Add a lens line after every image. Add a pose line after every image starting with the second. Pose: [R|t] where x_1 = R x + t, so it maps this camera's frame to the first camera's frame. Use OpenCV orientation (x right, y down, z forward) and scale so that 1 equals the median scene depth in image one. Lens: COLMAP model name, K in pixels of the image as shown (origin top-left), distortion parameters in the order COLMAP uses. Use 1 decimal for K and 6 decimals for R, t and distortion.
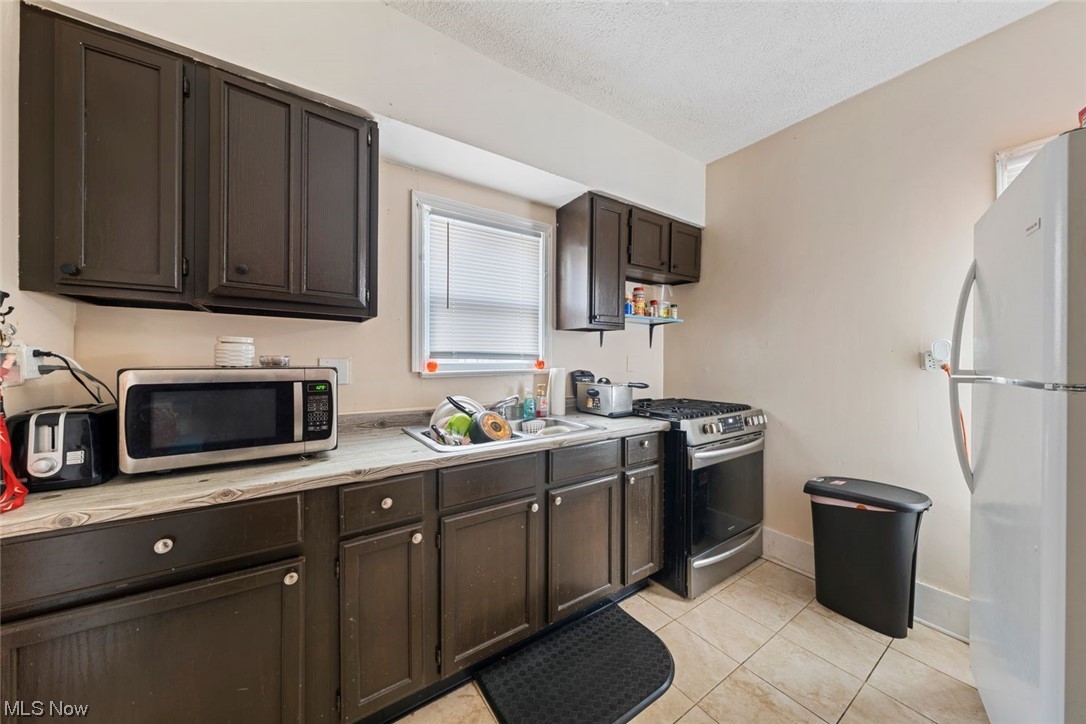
lens RADIAL K [[372.2, 0, 541.3], [0, 372.2, 363.3], [0, 0, 1]] dist [-0.003487, 0.000609]
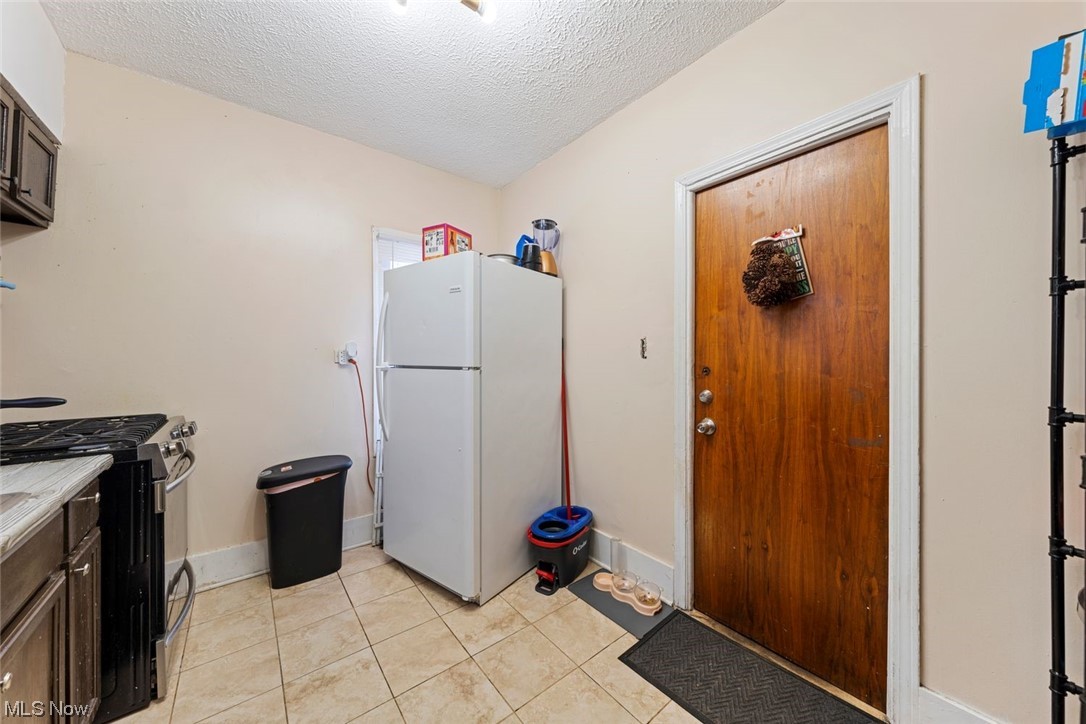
lens RADIAL K [[372.2, 0, 545.4], [0, 372.2, 357.3], [0, 0, 1]] dist [-0.003487, 0.000609]
pose [[-0.087702, 0.001398, 0.996146, -0.366527], [-0.000859, 0.999999, -0.001479, -0.002828], [-0.996146, -0.000985, -0.087701, 0.357552]]
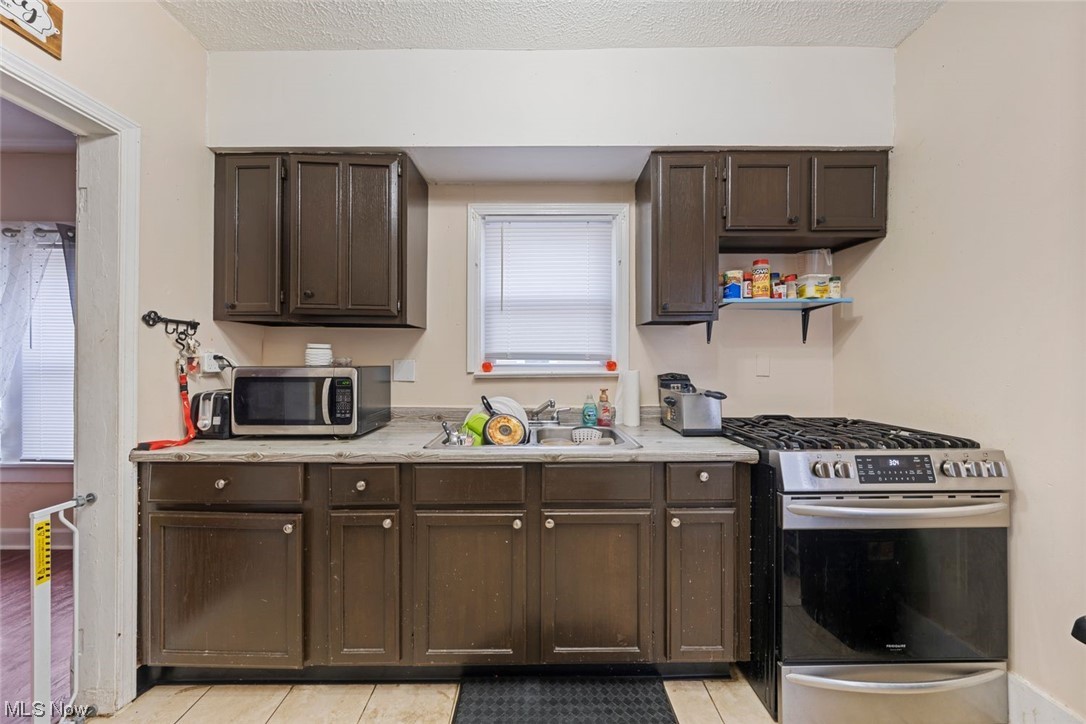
lens RADIAL K [[372.2, 0, 545.1], [0, 372.2, 362.0], [0, 0, 1]] dist [-0.003487, 0.000609]
pose [[0.827823, -0.002080, -0.560985, 0.437846], [-0.003409, 0.999956, -0.008738, 0.002757], [0.560979, 0.009146, 0.827780, 0.232327]]
